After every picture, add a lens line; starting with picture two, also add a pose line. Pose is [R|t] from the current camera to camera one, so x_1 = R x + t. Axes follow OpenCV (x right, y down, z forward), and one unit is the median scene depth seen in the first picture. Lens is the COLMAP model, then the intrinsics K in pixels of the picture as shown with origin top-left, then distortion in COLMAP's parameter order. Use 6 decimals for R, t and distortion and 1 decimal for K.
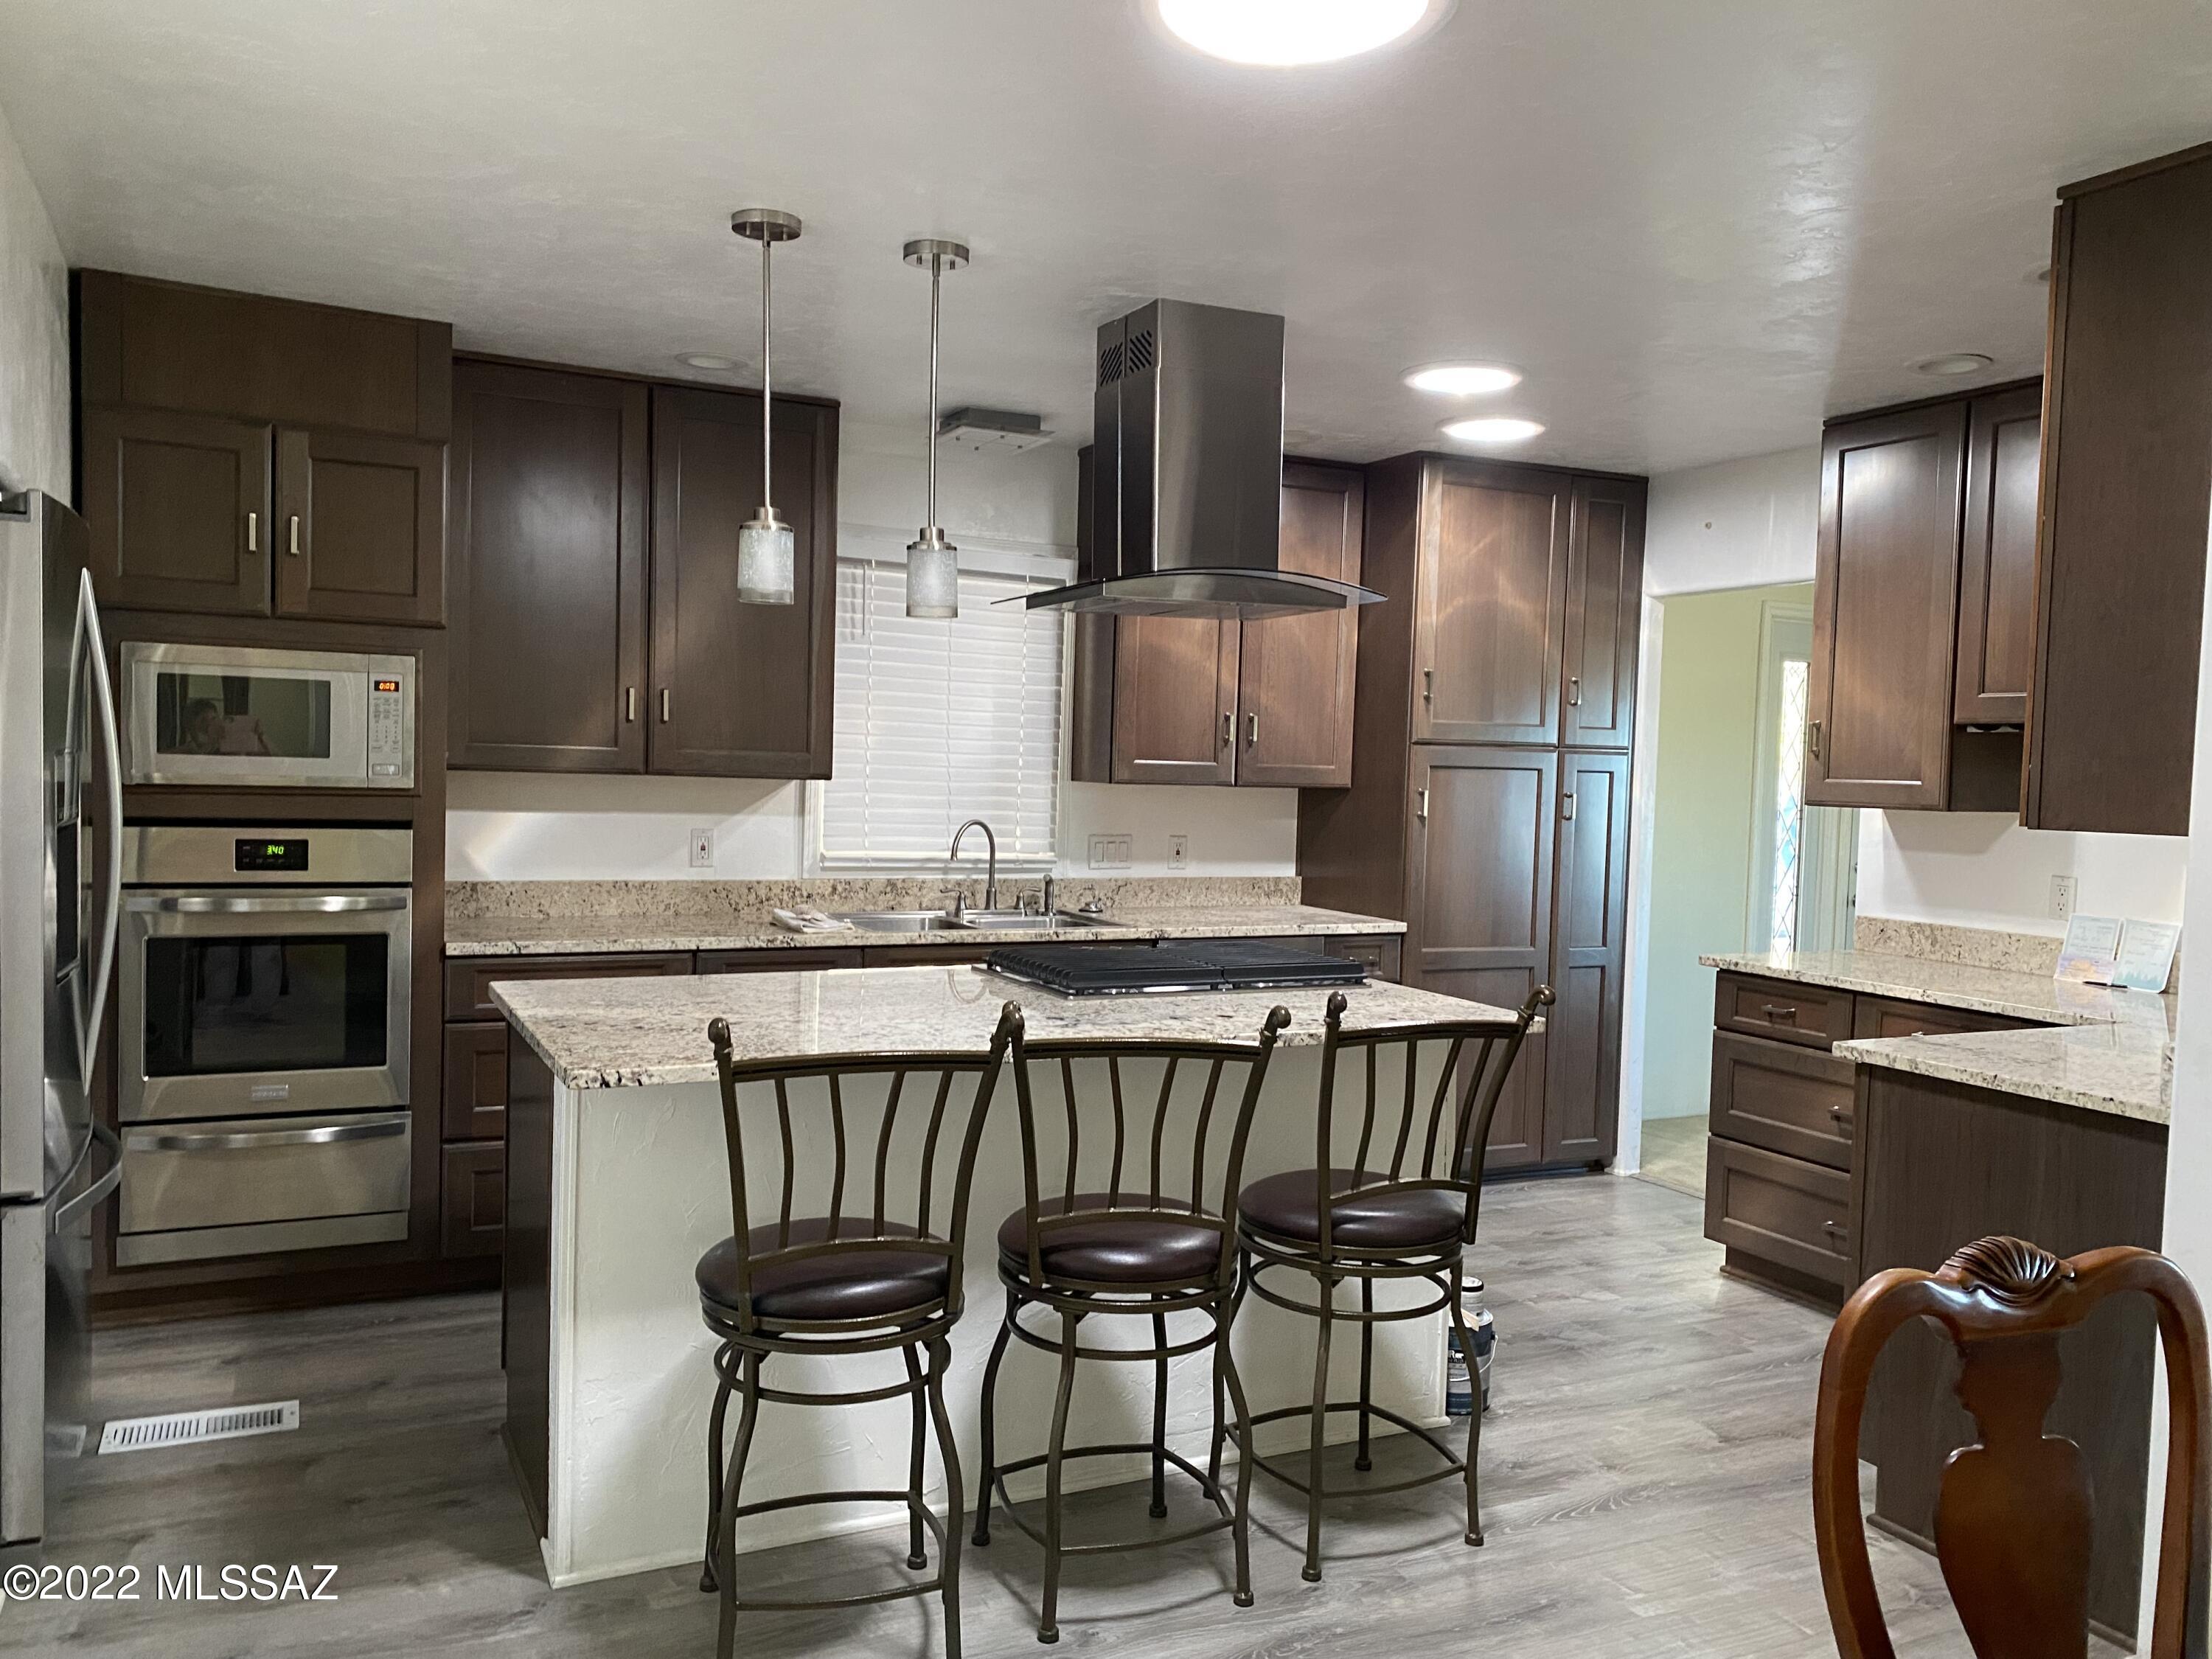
lens RADIAL K [[1665.0, 0, 1106.0], [0, 1665.0, 829.5], [0, 0, 1]] dist [0.087214, -0.096179]
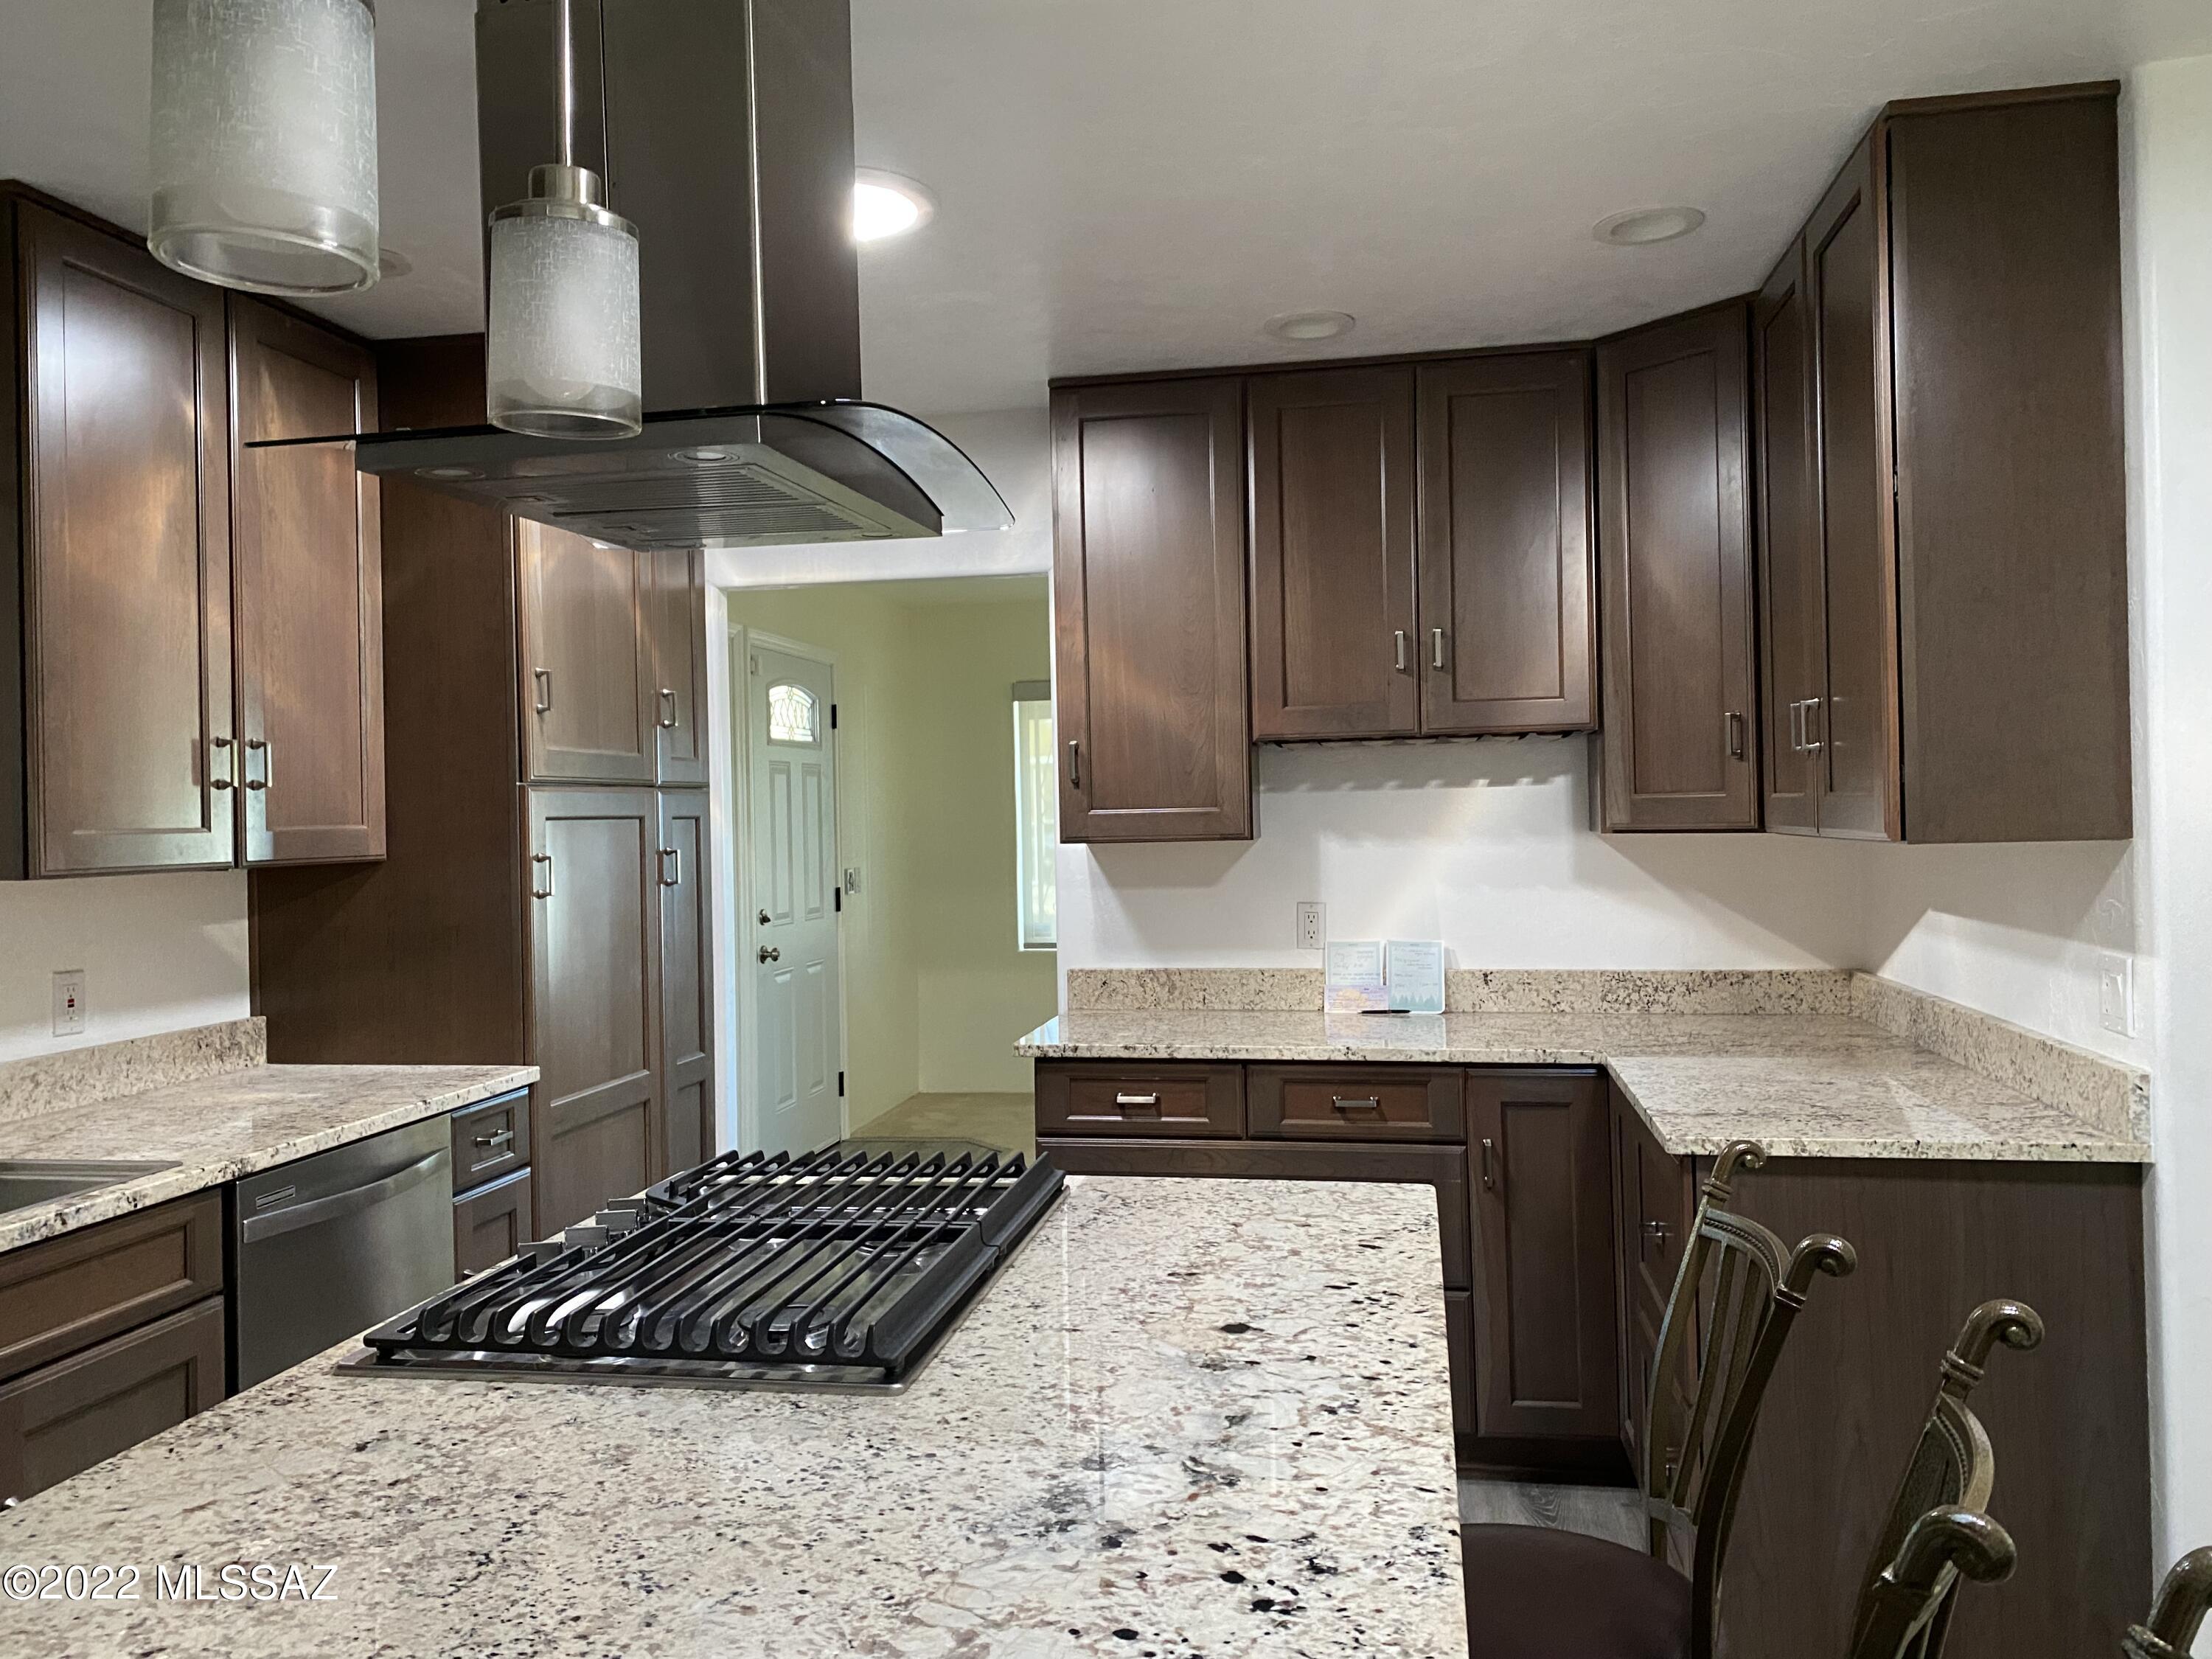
lens RADIAL K [[1665.0, 0, 1106.0], [0, 1665.0, 829.5], [0, 0, 1]] dist [0.087214, -0.096179]
pose [[0.589942, -0.048496, 0.805988, -0.226550], [0.069976, 0.997510, 0.008801, -0.026499], [-0.804408, 0.051208, 0.591867, 0.490032]]
